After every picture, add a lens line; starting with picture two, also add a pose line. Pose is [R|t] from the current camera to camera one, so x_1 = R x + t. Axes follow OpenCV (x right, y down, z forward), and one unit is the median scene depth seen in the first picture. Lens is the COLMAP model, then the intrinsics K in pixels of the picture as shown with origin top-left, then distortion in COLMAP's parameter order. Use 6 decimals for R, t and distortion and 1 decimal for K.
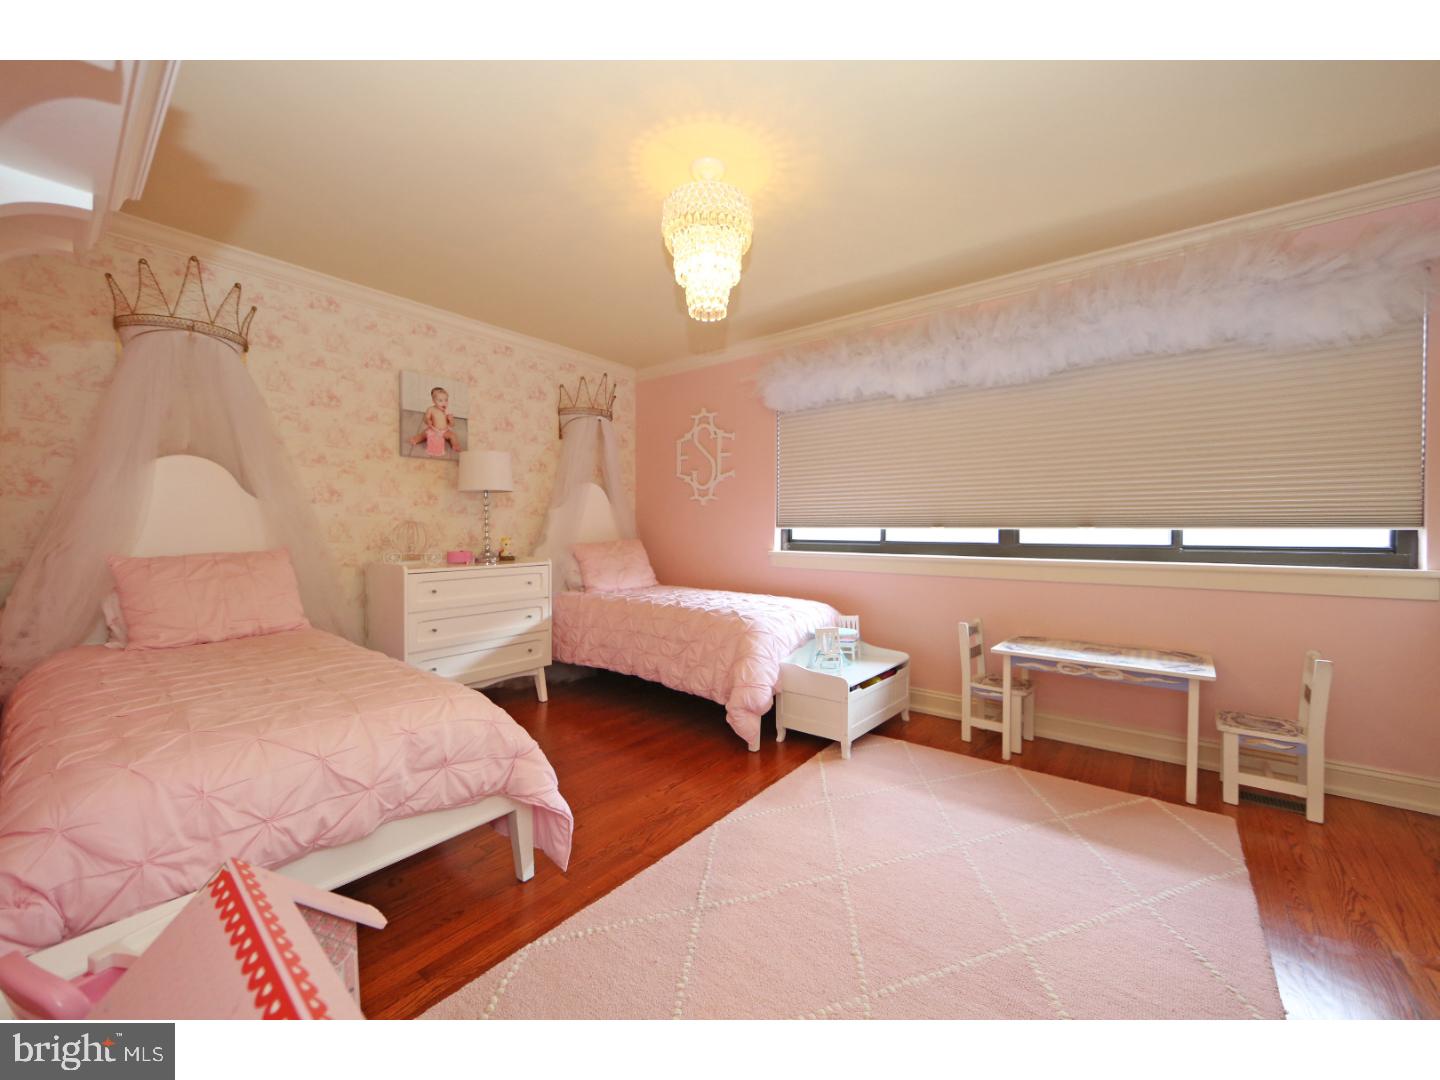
lens RADIAL K [[571.0, 0, 714.8], [0, 571.0, 534.3], [0, 0, 1]] dist [-0.017828, 0.004425]
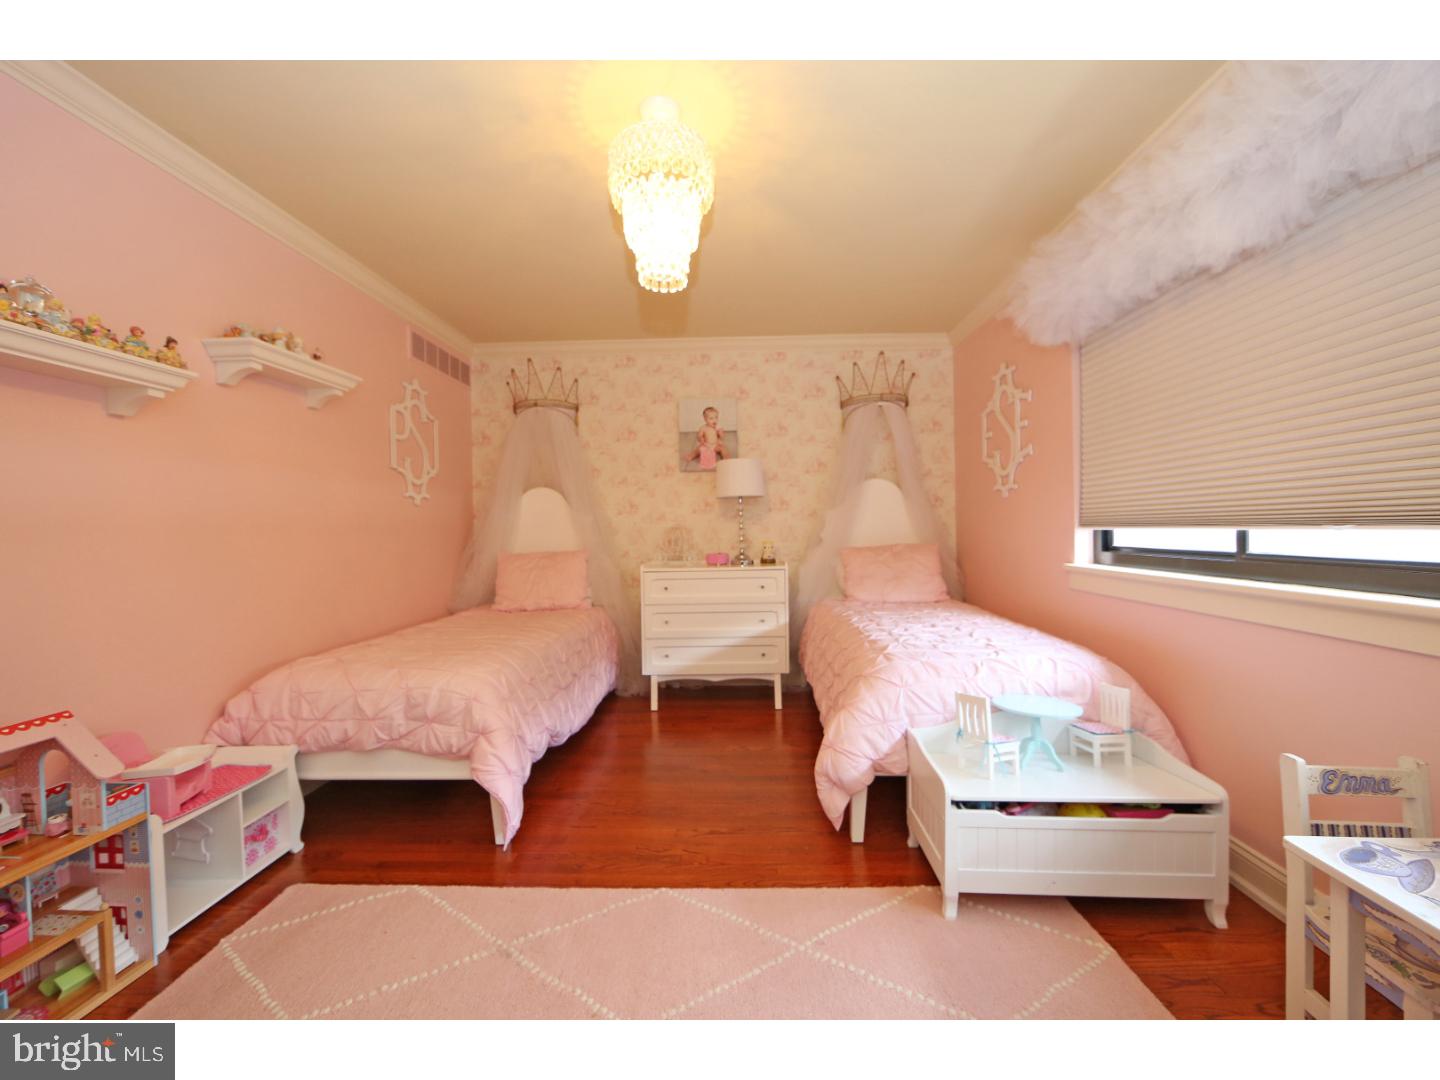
lens RADIAL K [[571.0, 0, 714.8], [0, 571.0, 534.3], [0, 0, 1]] dist [-0.017828, 0.004425]
pose [[0.590398, -0.002300, -0.807109, 0.435436], [0.006855, 0.999974, 0.002165, -0.009563], [0.807083, -0.006810, 0.590398, 0.343691]]
